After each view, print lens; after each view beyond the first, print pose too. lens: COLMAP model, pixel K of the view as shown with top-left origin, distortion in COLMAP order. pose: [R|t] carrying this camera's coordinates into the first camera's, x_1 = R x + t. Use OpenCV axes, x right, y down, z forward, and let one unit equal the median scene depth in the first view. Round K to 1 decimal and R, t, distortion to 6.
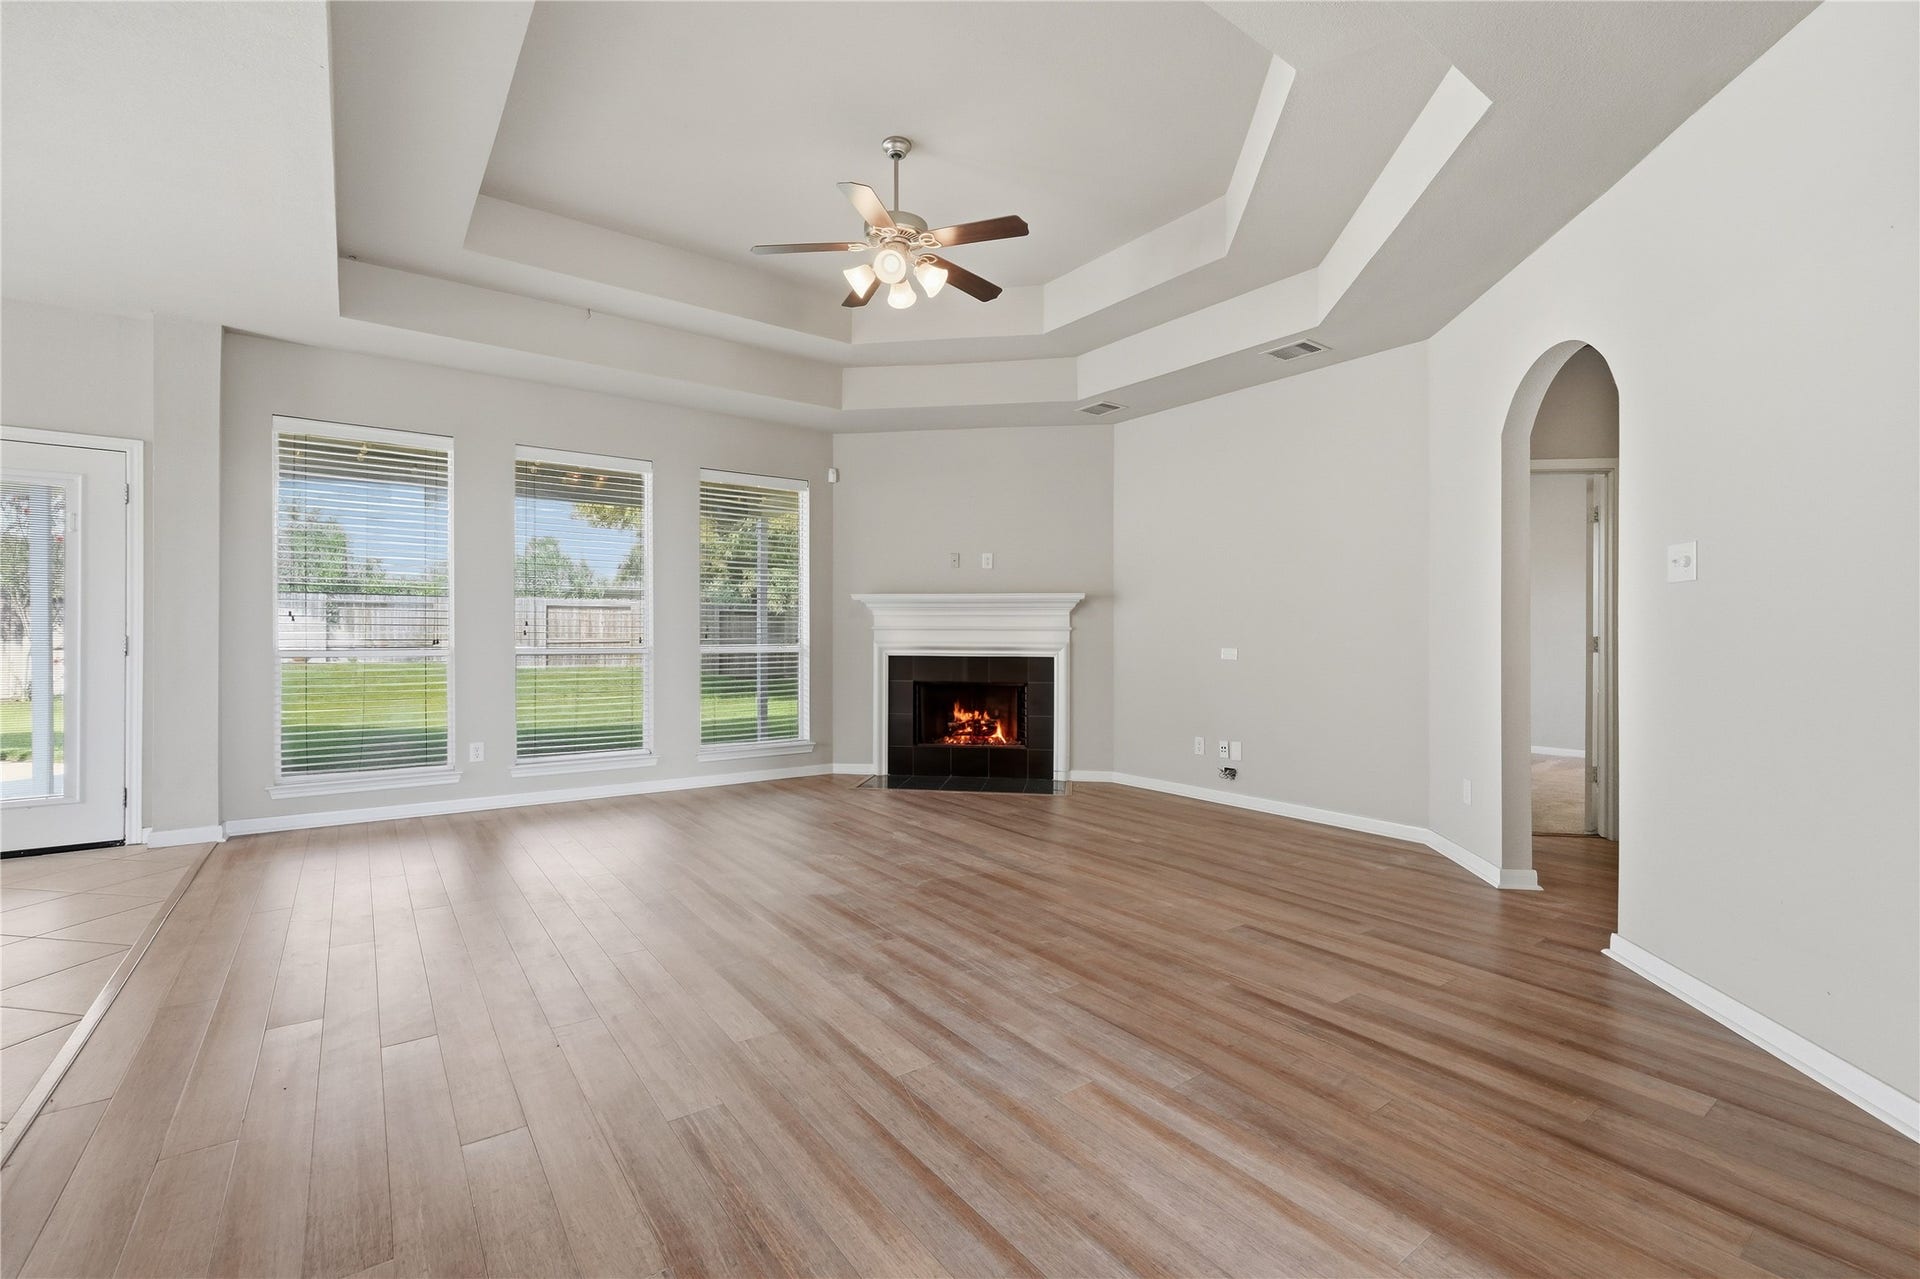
lens RADIAL K [[822.3, 0, 958.7], [0, 822.3, 636.1], [0, 0, 1]] dist [0.000063, 0.000562]
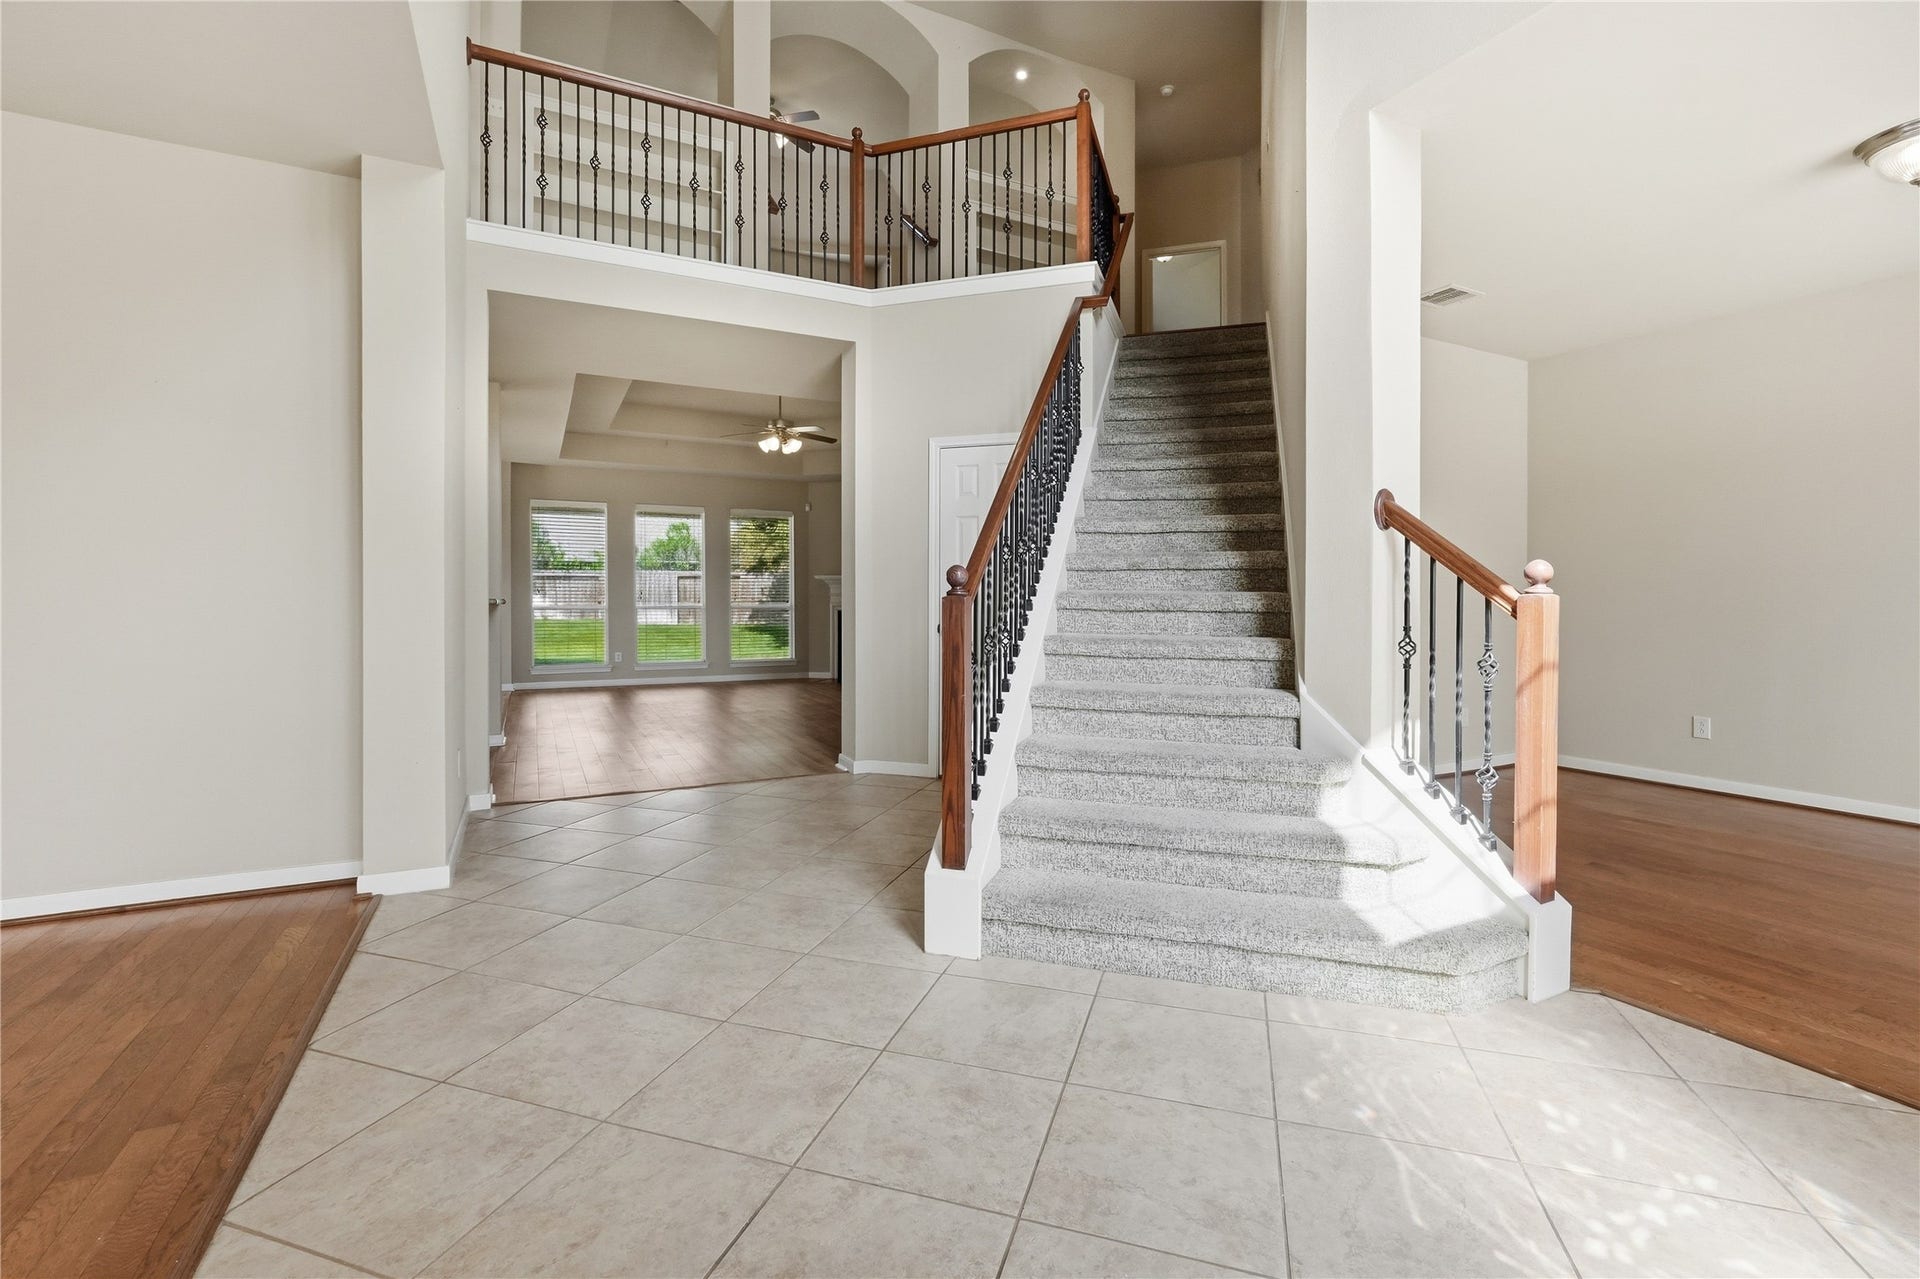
lens RADIAL K [[822.3, 0, 958.7], [0, 822.3, 636.1], [0, 0, 1]] dist [0.000063, 0.000562]
pose [[0.987415, 0.003806, -0.158103, 1.036344], [0.003470, 0.998948, 0.045721, -0.002859], [0.158110, -0.045694, 0.986364, -1.583821]]
